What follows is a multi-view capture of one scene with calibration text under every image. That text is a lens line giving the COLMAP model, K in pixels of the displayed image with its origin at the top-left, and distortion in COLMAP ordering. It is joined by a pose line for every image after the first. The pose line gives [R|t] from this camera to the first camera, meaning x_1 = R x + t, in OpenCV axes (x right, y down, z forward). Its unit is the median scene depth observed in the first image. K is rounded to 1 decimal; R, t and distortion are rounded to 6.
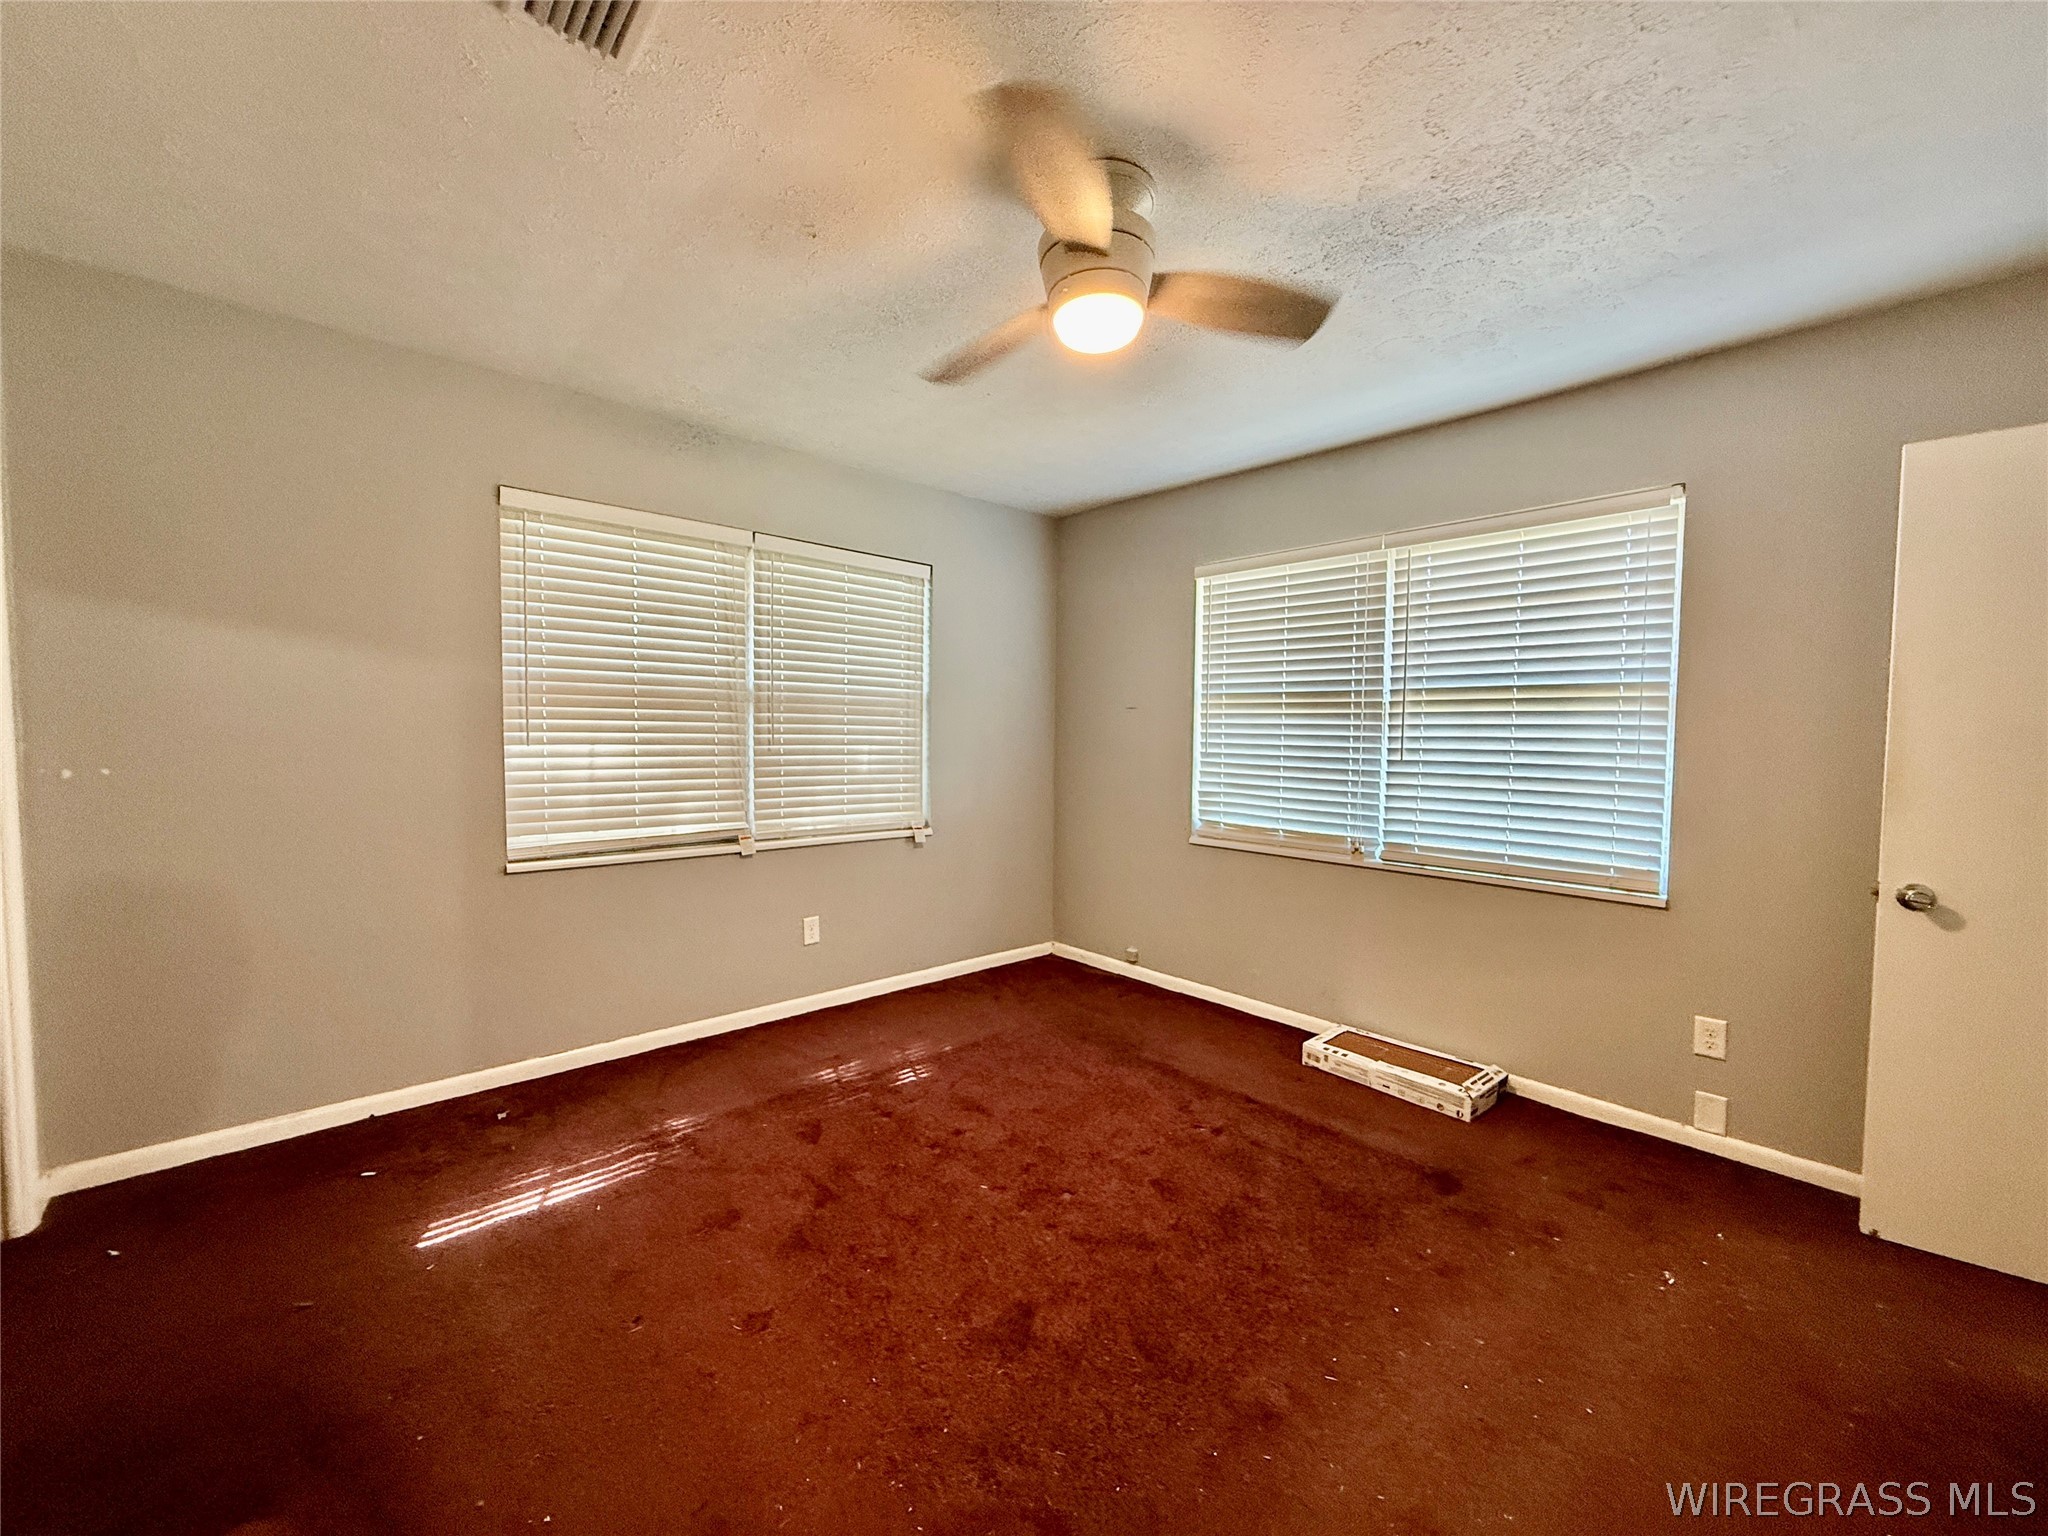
lens RADIAL K [[810.2, 0, 1035.3], [0, 810.2, 762.5], [0, 0, 1]] dist [-0.000041, 0.000349]
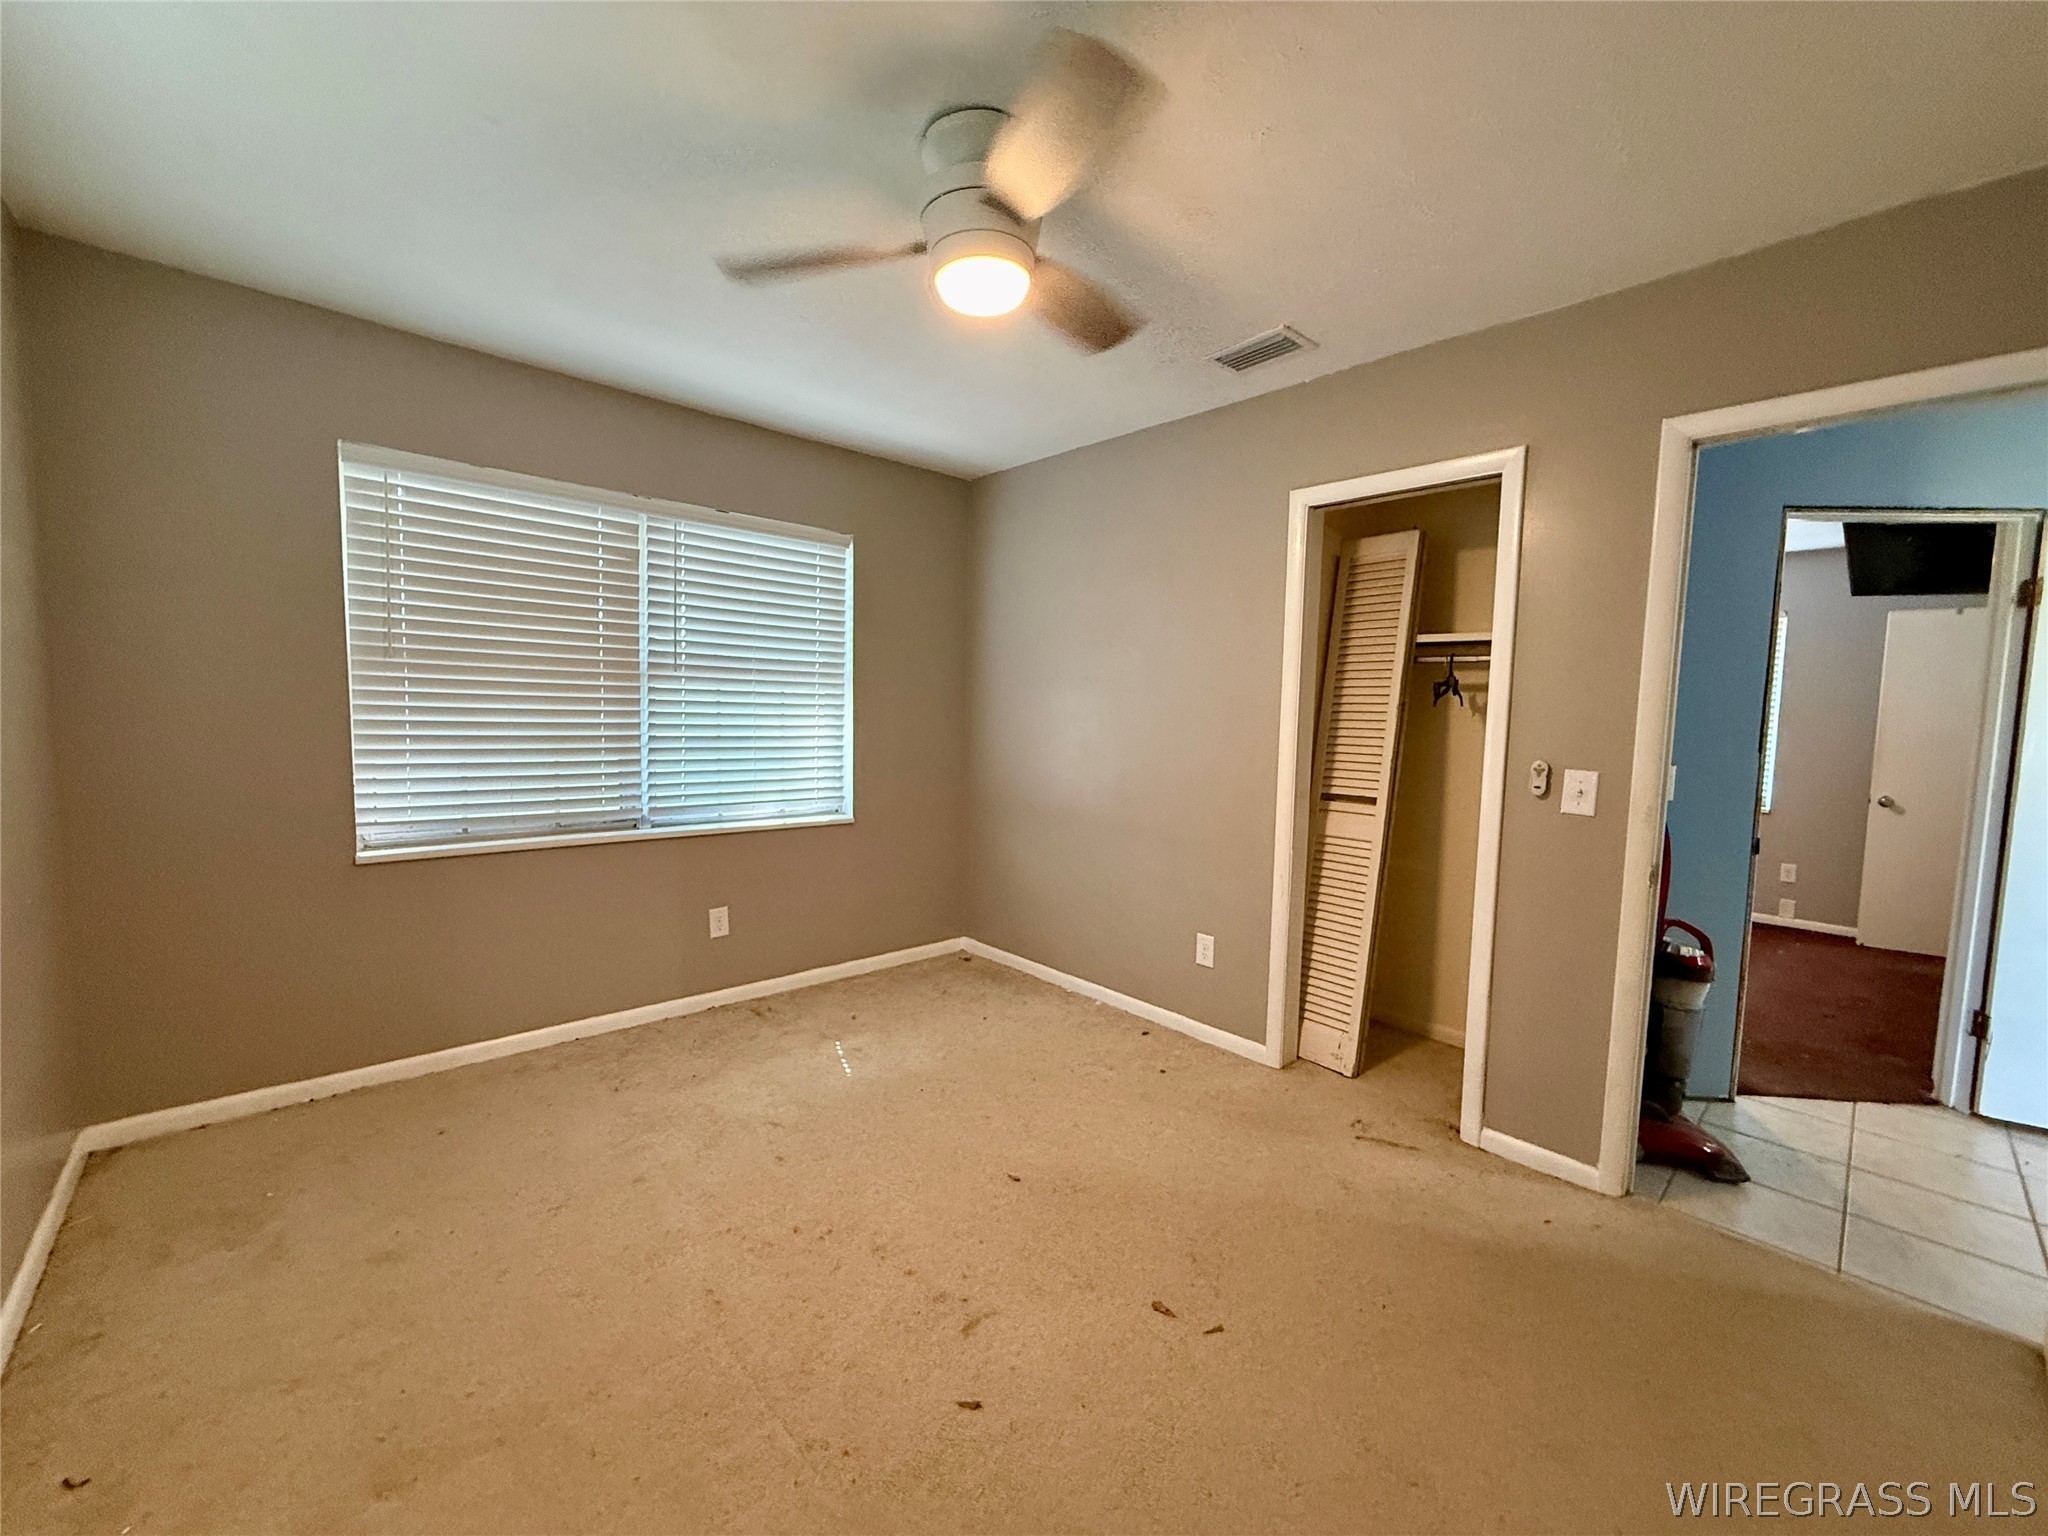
lens RADIAL K [[810.2, 0, 1012.9], [0, 810.2, 774.4], [0, 0, 1]] dist [-0.000041, 0.000349]
pose [[0.999707, 0.015082, -0.018917, -1.346145], [-0.014493, 0.999419, 0.030862, 0.044287], [0.019371, -0.030579, 0.999345, -1.338341]]
